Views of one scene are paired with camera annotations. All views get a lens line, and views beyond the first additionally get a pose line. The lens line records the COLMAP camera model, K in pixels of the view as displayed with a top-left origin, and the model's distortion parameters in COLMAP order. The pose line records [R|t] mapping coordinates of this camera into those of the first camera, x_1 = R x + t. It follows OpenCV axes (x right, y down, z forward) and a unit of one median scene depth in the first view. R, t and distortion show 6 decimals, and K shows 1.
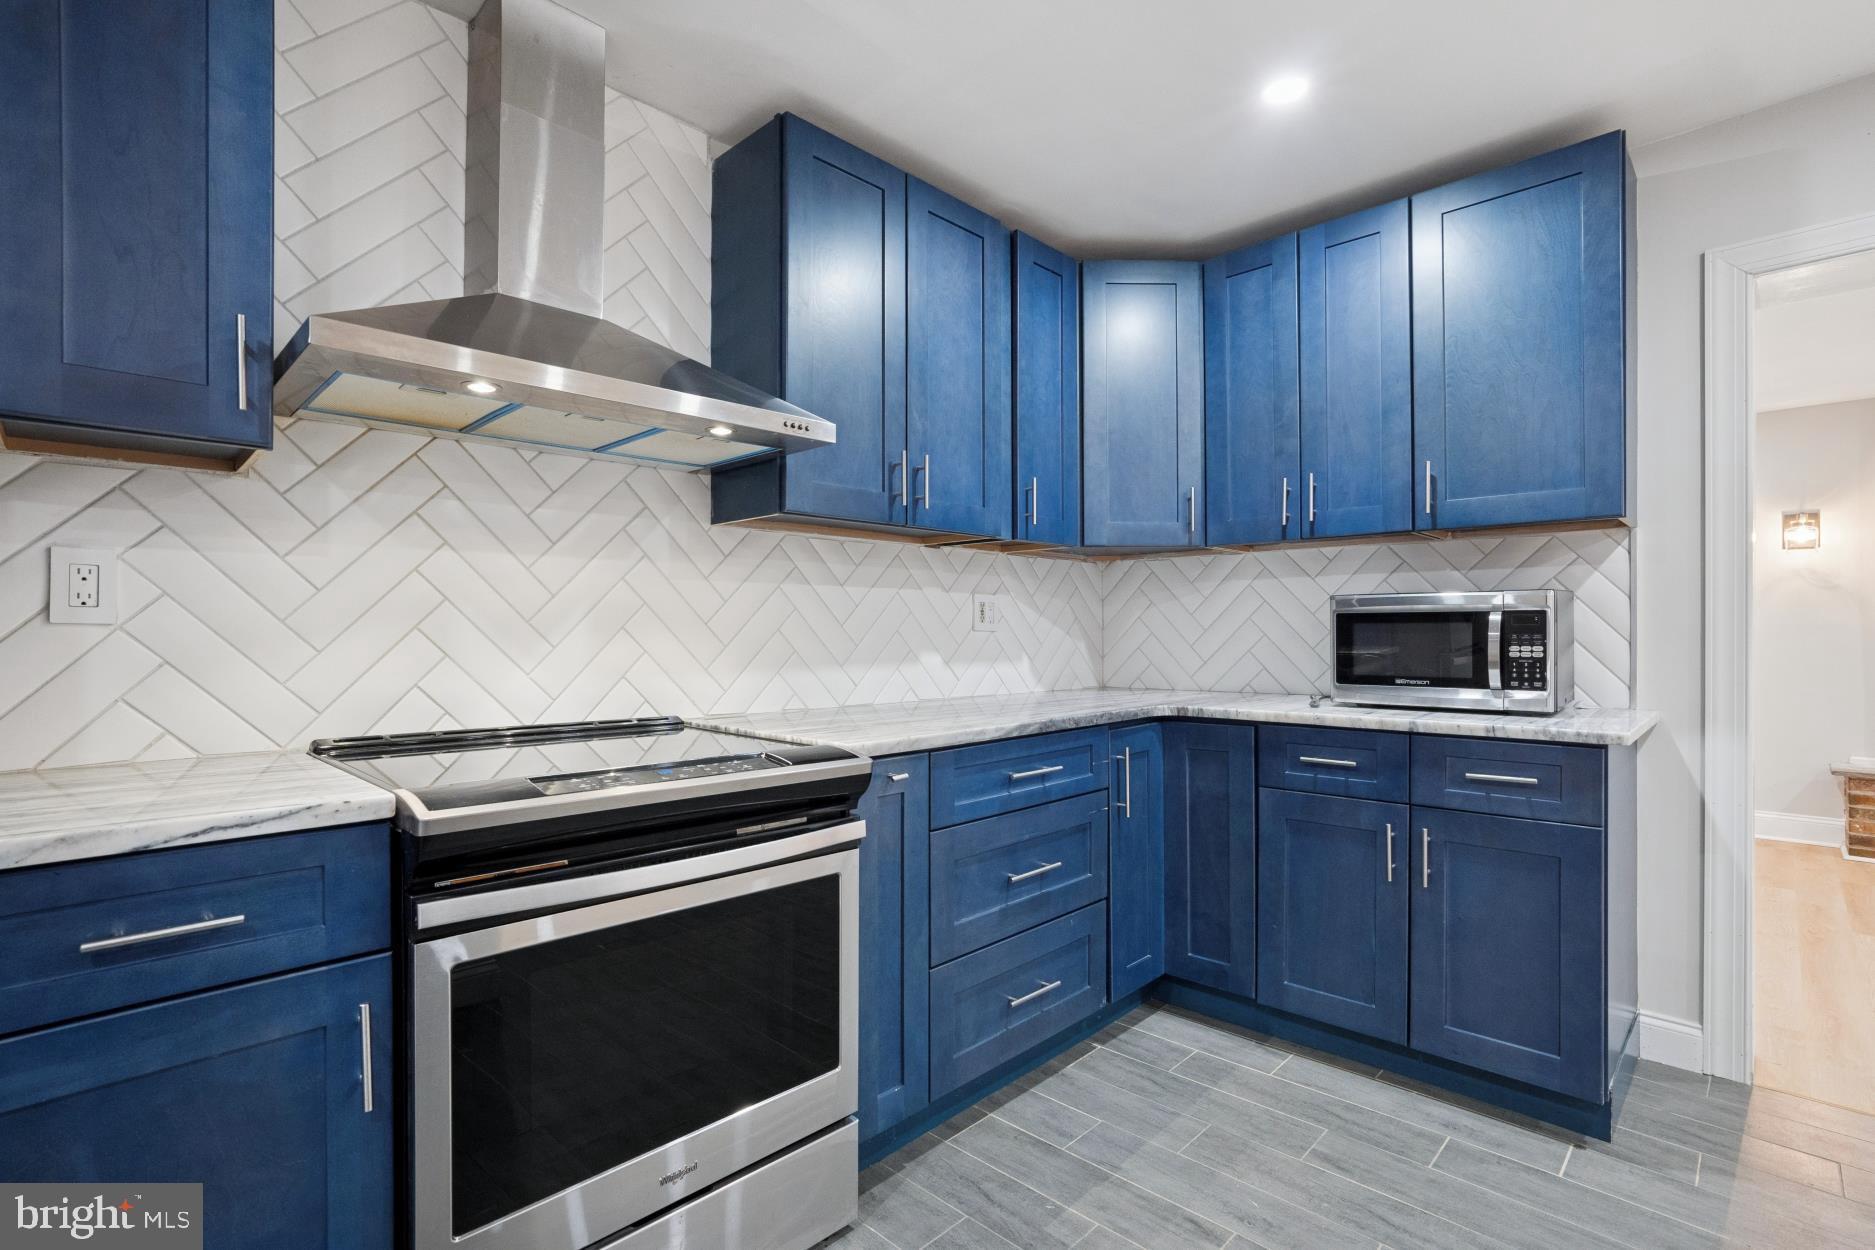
lens RADIAL K [[875.4, 0, 941.9], [0, 875.4, 633.3], [0, 0, 1]] dist [-0.026038, 0.013859]
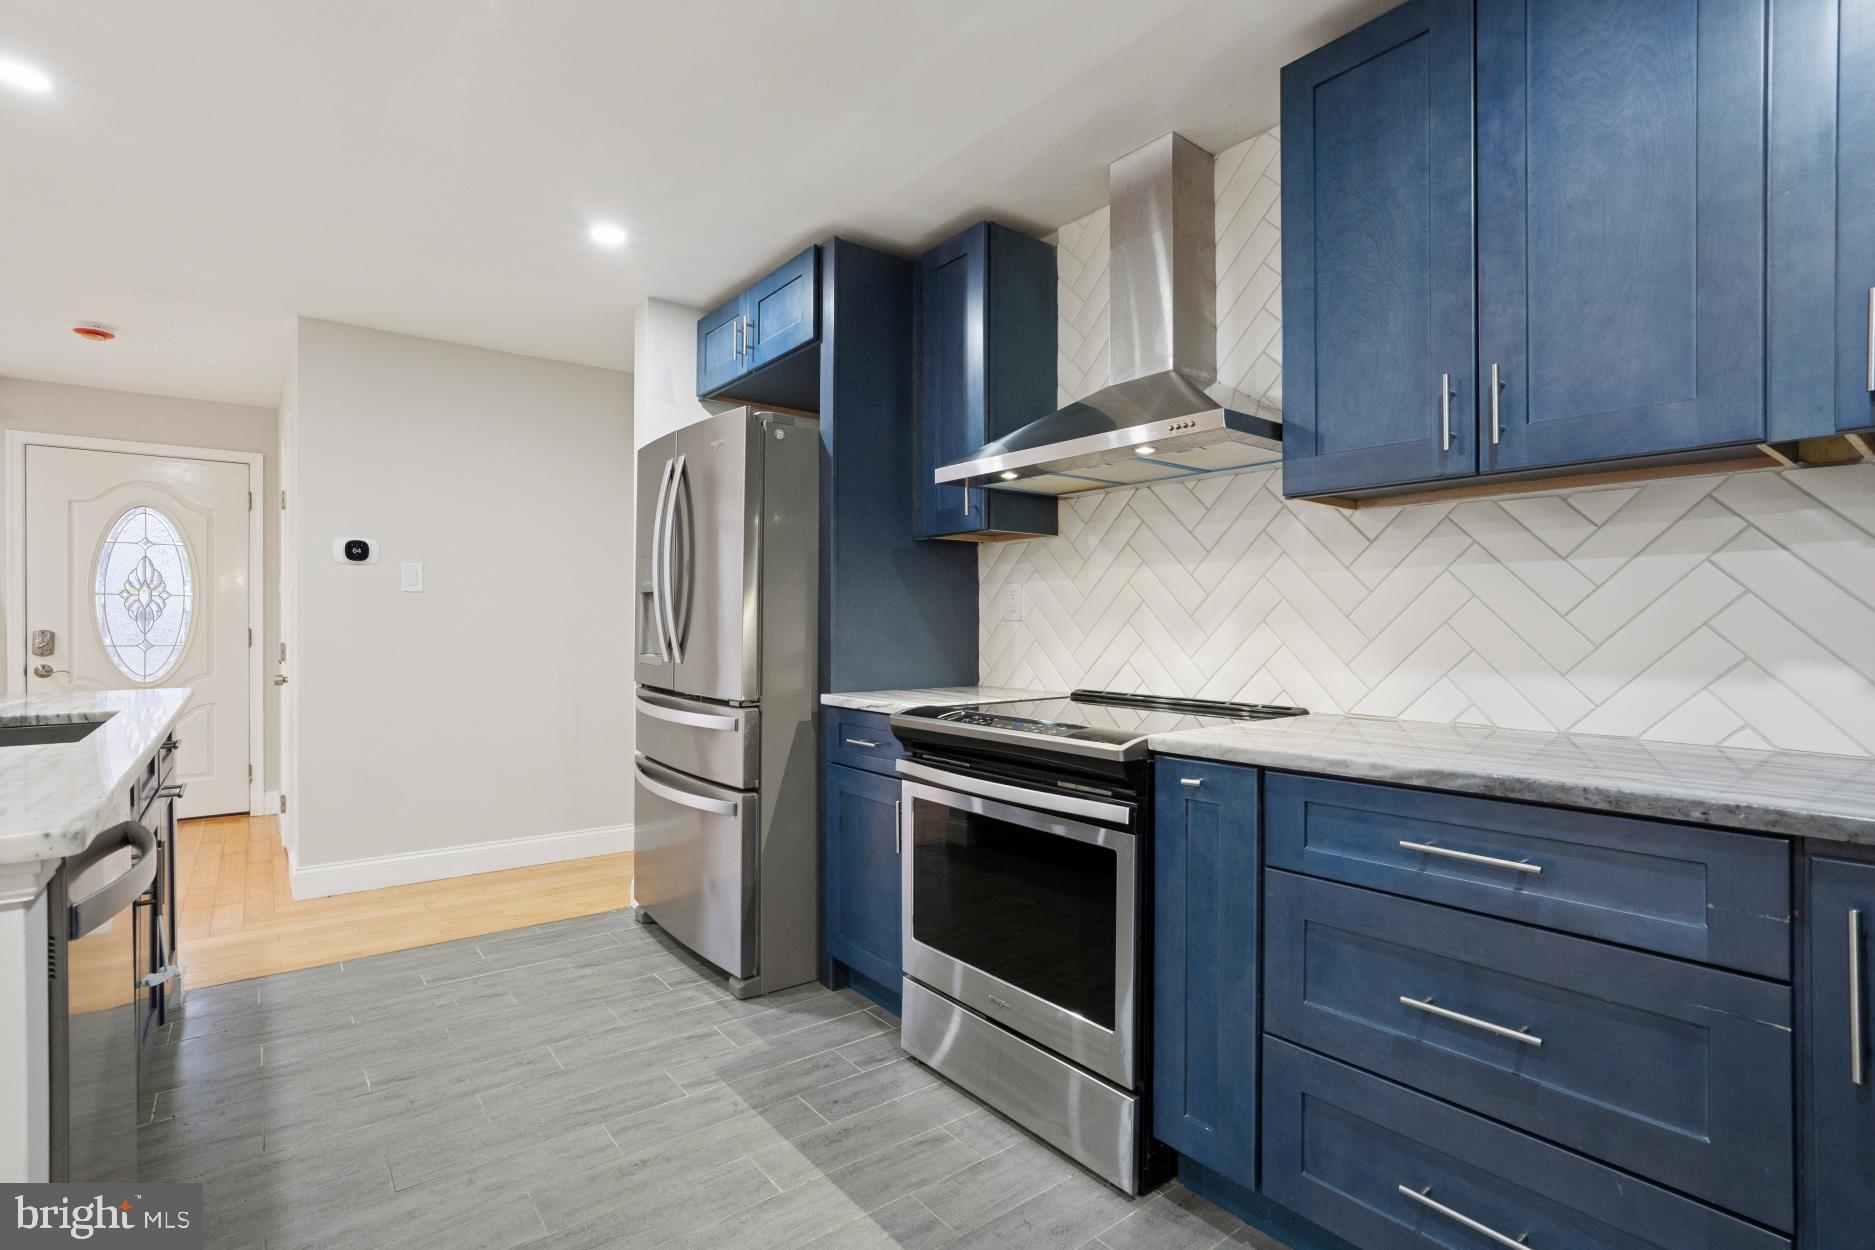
lens RADIAL K [[875.4, 0, 949.8], [0, 875.4, 624.8], [0, 0, 1]] dist [-0.026038, 0.013859]
pose [[-0.109334, 0.001044, -0.994005, 0.688464], [-0.002616, 0.999996, 0.001338, -0.001776], [0.994002, 0.002746, -0.109330, 0.651309]]
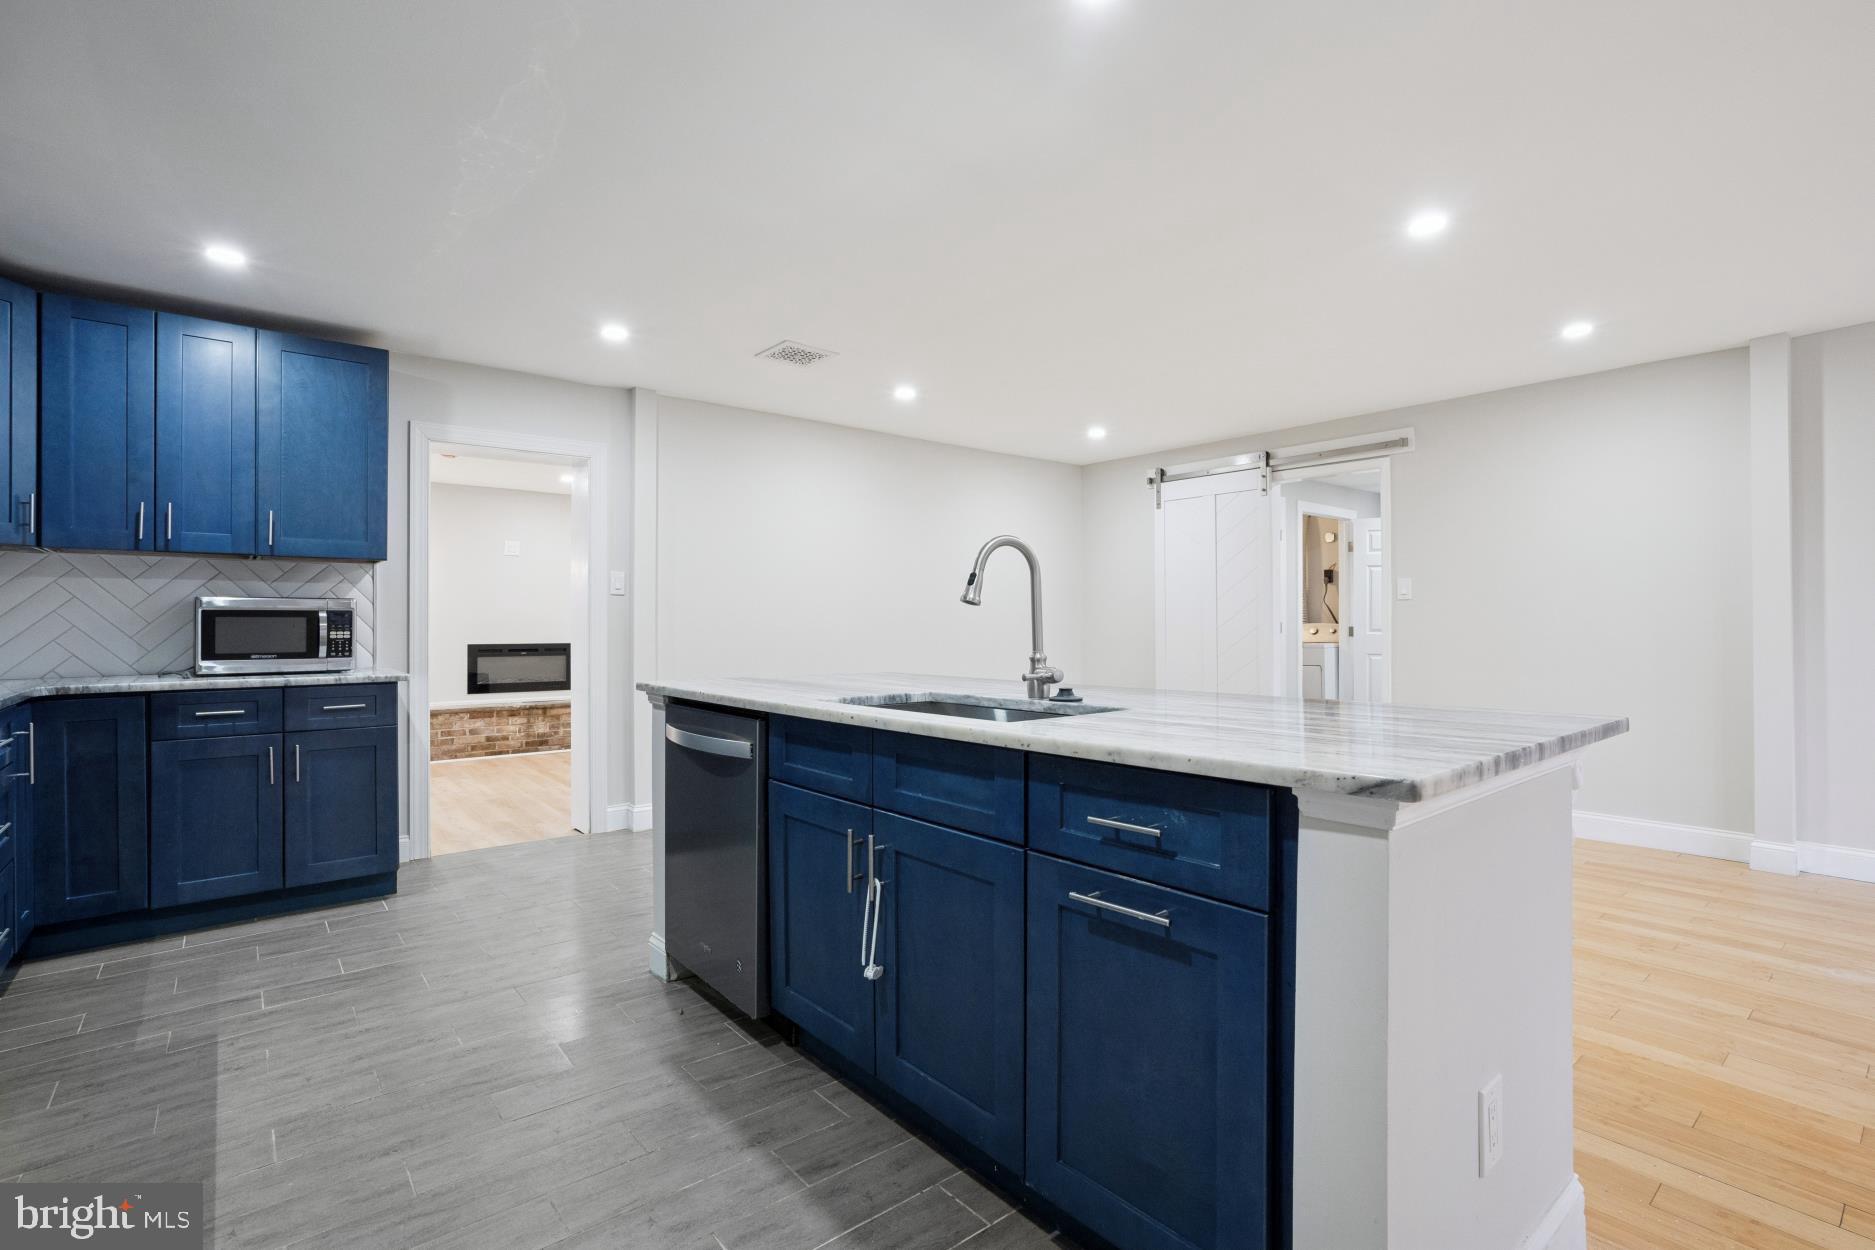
lens RADIAL K [[875.4, 0, 926.1], [0, 875.4, 619.5], [0, 0, 1]] dist [-0.026038, 0.013859]
pose [[0.110981, 0.009040, 0.993781, -0.813648], [0.007653, 0.999921, -0.009951, 0.015559], [-0.993793, 0.008710, 0.110903, -0.300858]]
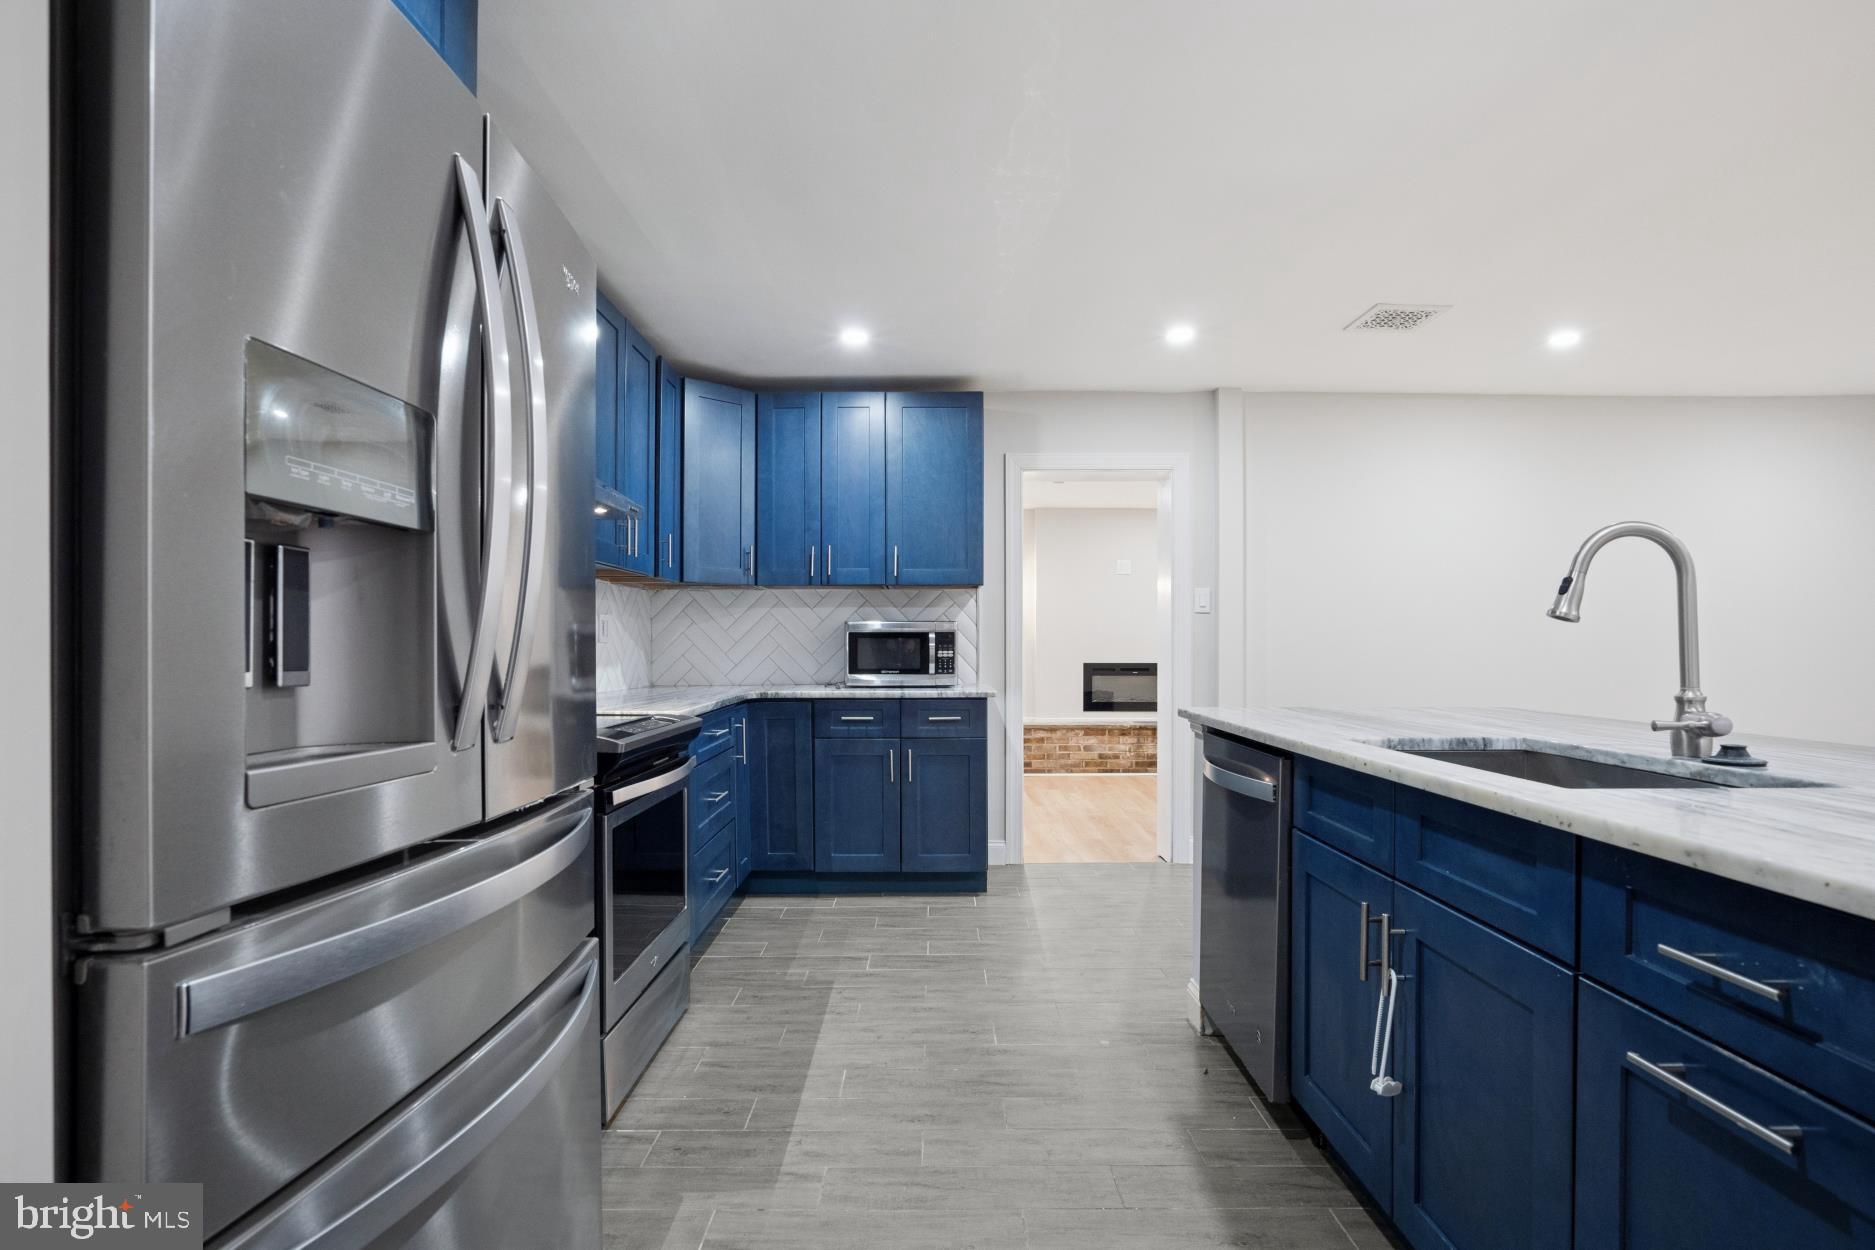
lens RADIAL K [[942.9, 0, 922.2], [0, 942.9, 648.4], [0, 0, 1]] dist [-0.043067, 0.019099]
pose [[0.718430, -0.000053, 0.695599, -0.733035], [0.001876, 0.999997, -0.001862, 0.012448], [-0.695597, 0.002642, 0.718427, -0.410883]]
